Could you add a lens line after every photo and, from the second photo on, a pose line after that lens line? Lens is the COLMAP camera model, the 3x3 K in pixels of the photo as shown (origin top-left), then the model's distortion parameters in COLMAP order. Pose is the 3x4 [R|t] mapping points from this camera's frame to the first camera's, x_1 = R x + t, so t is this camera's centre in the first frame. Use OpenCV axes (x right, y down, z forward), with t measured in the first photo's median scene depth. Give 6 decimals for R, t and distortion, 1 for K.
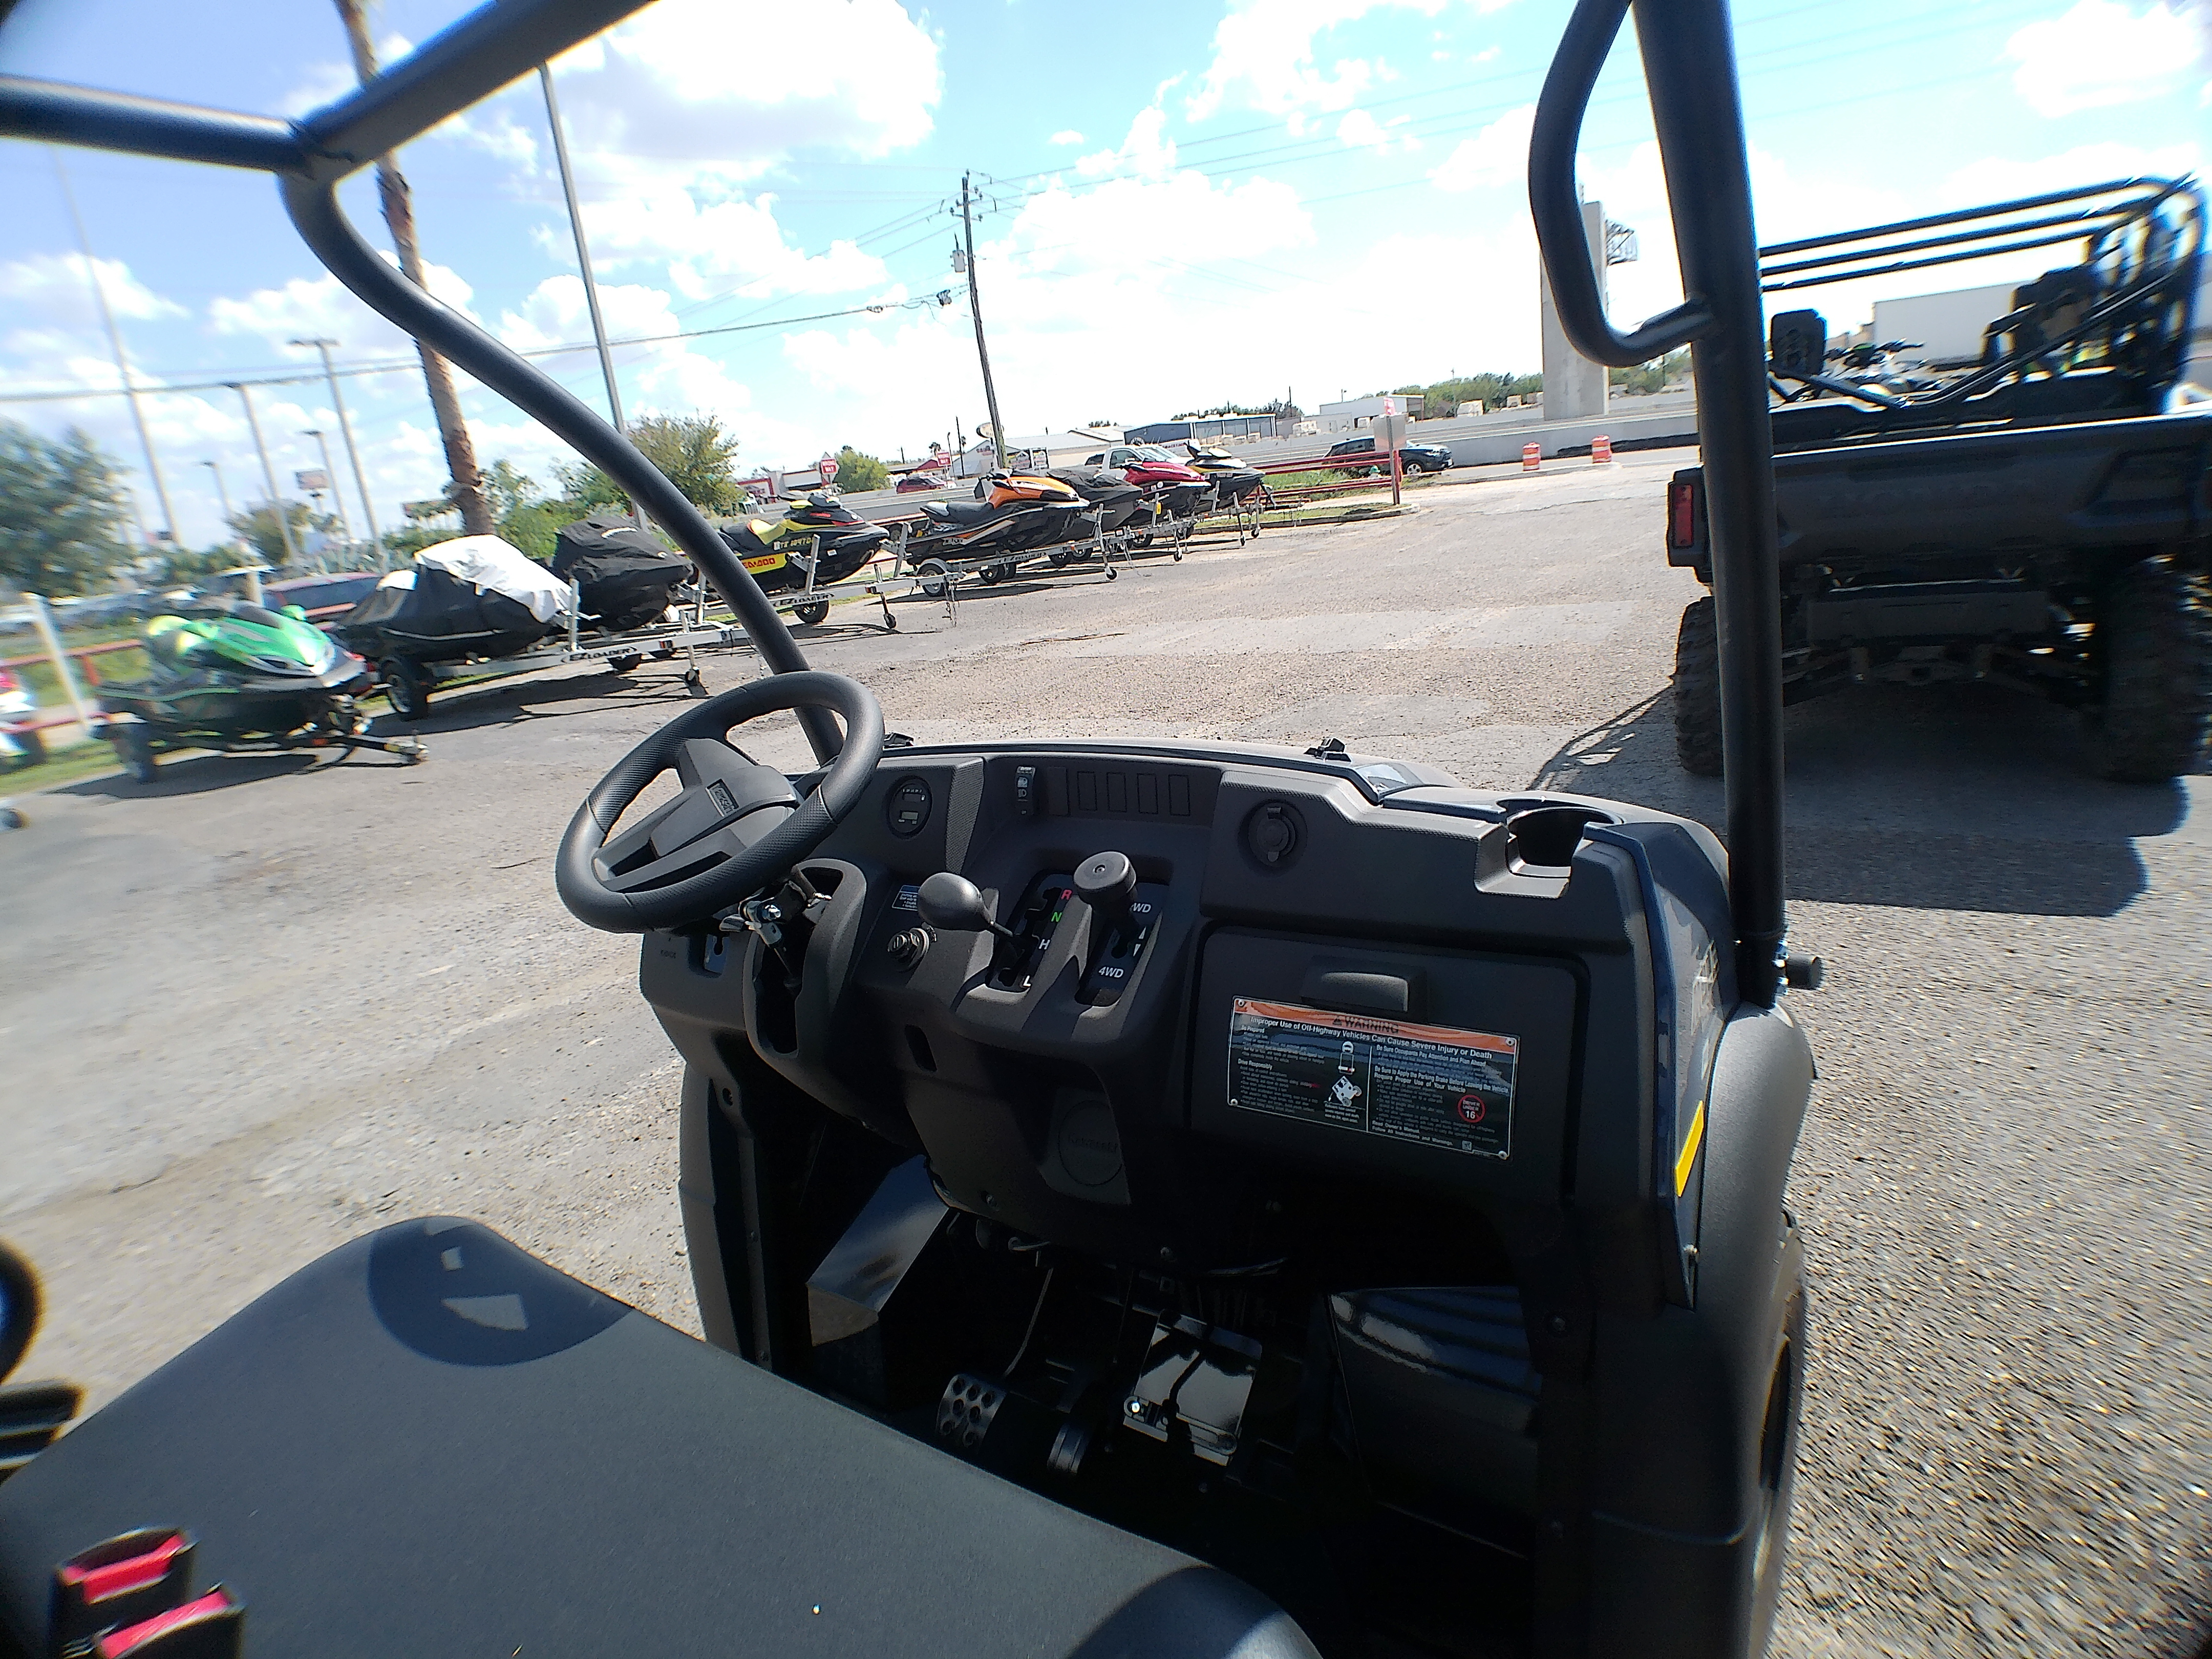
lens RADIAL K [[1179.4, 0, 1106.0], [0, 1179.4, 829.5], [0, 0, 1]] dist [-0.029631, -0.001375]
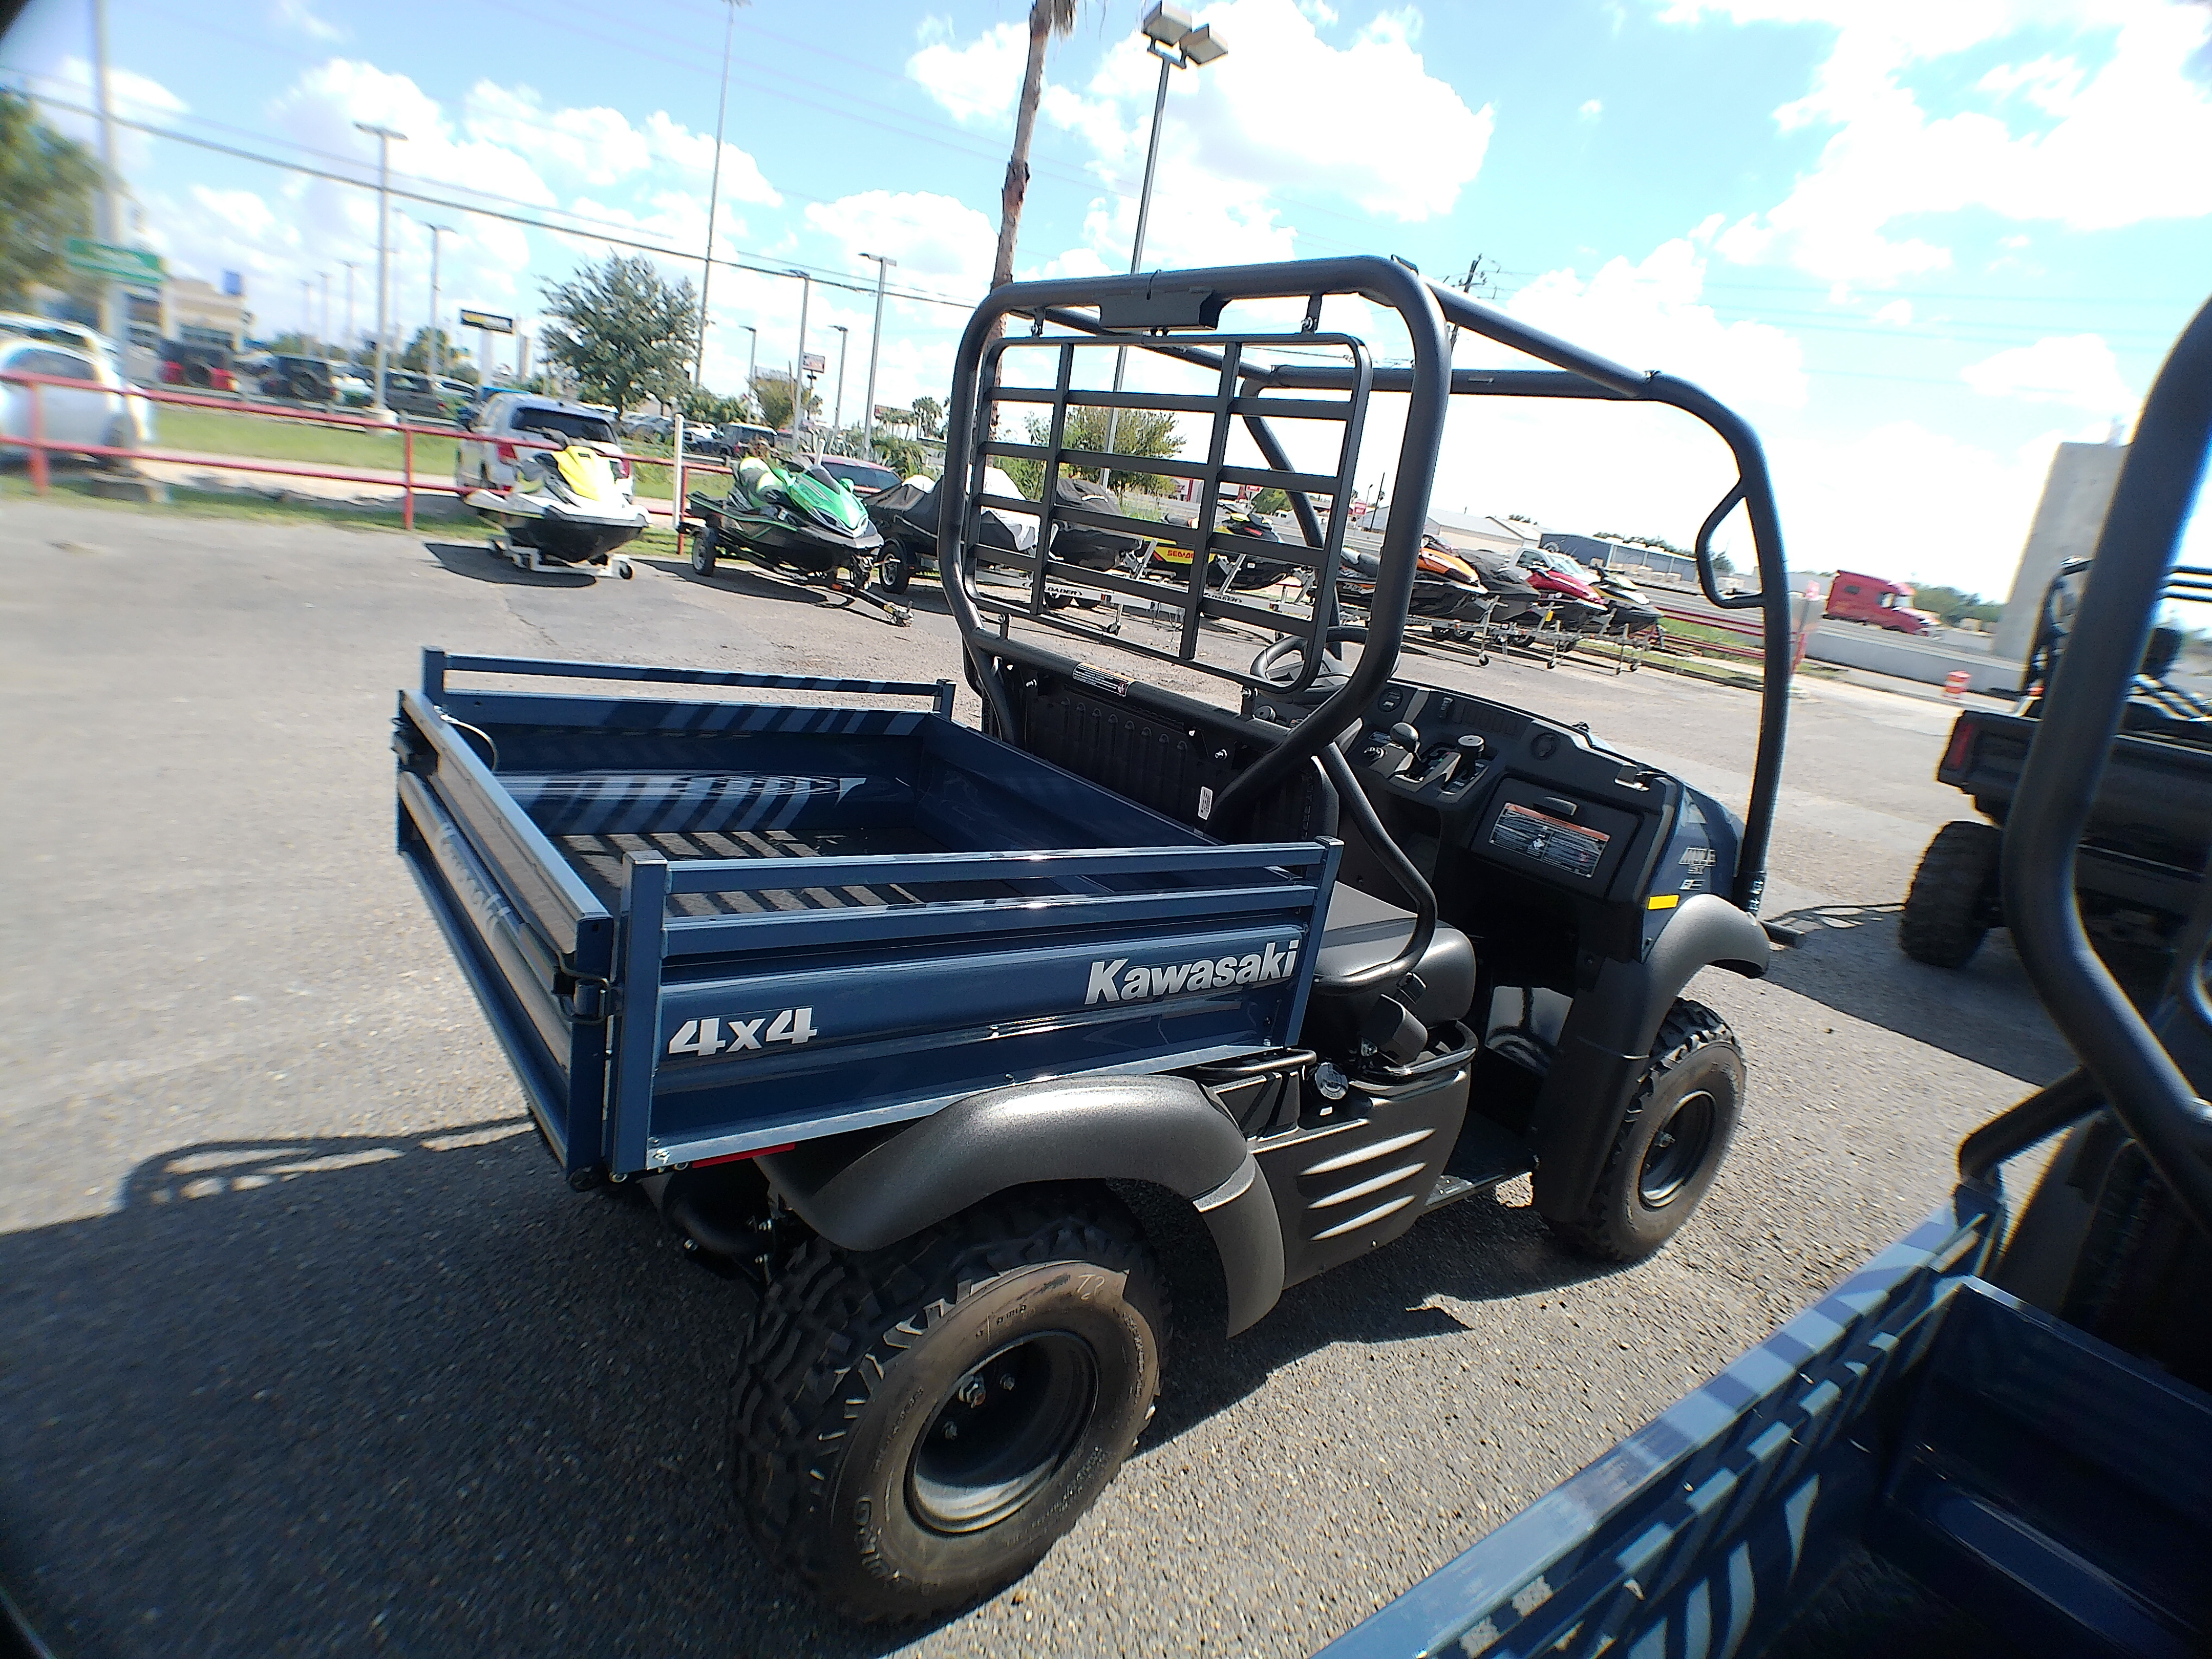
lens RADIAL K [[1154.5, 0, 1145.6], [0, 1154.5, 834.2], [0, 0, 1]] dist [-0.002498, -0.038946]
pose [[0.916337, 0.340646, -0.210445, -0.007795], [-0.345483, 0.938313, 0.014512, 0.061970], [0.202407, 0.059407, 0.977498, -0.216813]]
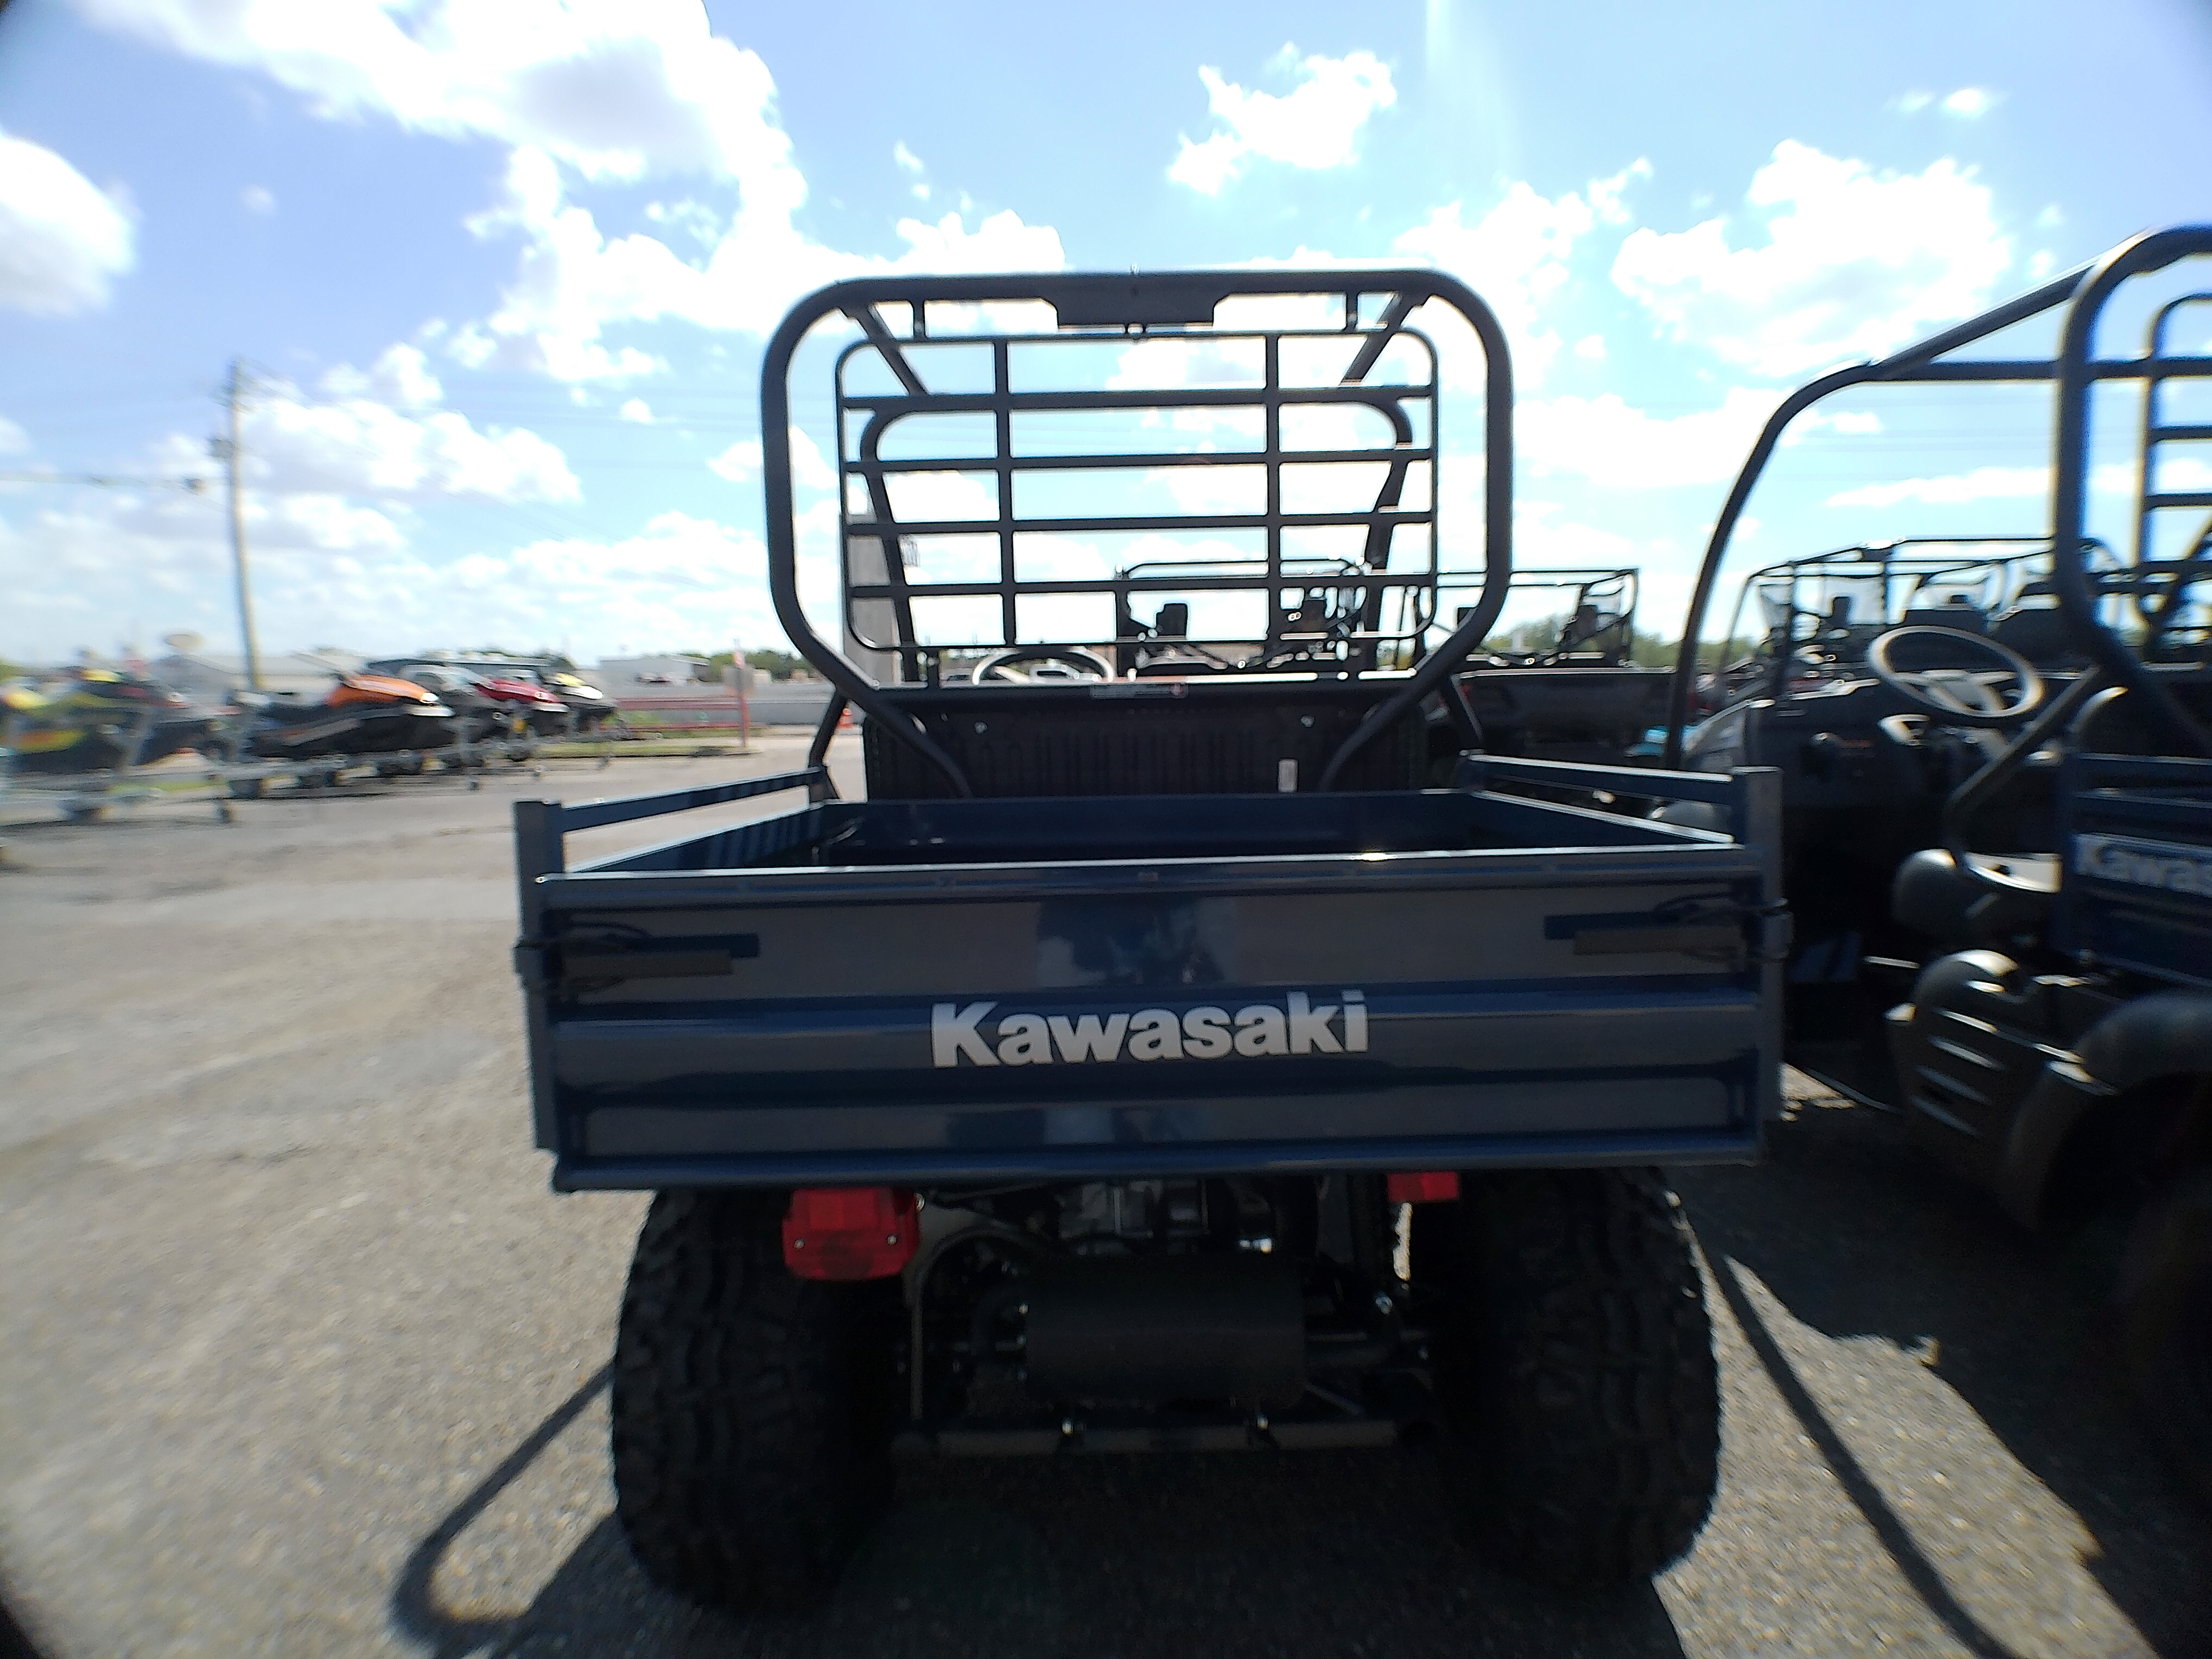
lens RADIAL K [[1206.2, 0, 1108.1], [0, 1206.2, 832.8], [0, 0, 1]] dist [-0.074188, 0.029997]
pose [[0.836131, 0.047895, 0.546435, -0.241702], [0.070136, 0.978669, -0.193099, 0.118577], [-0.544027, 0.199781, 0.814937, -0.159744]]
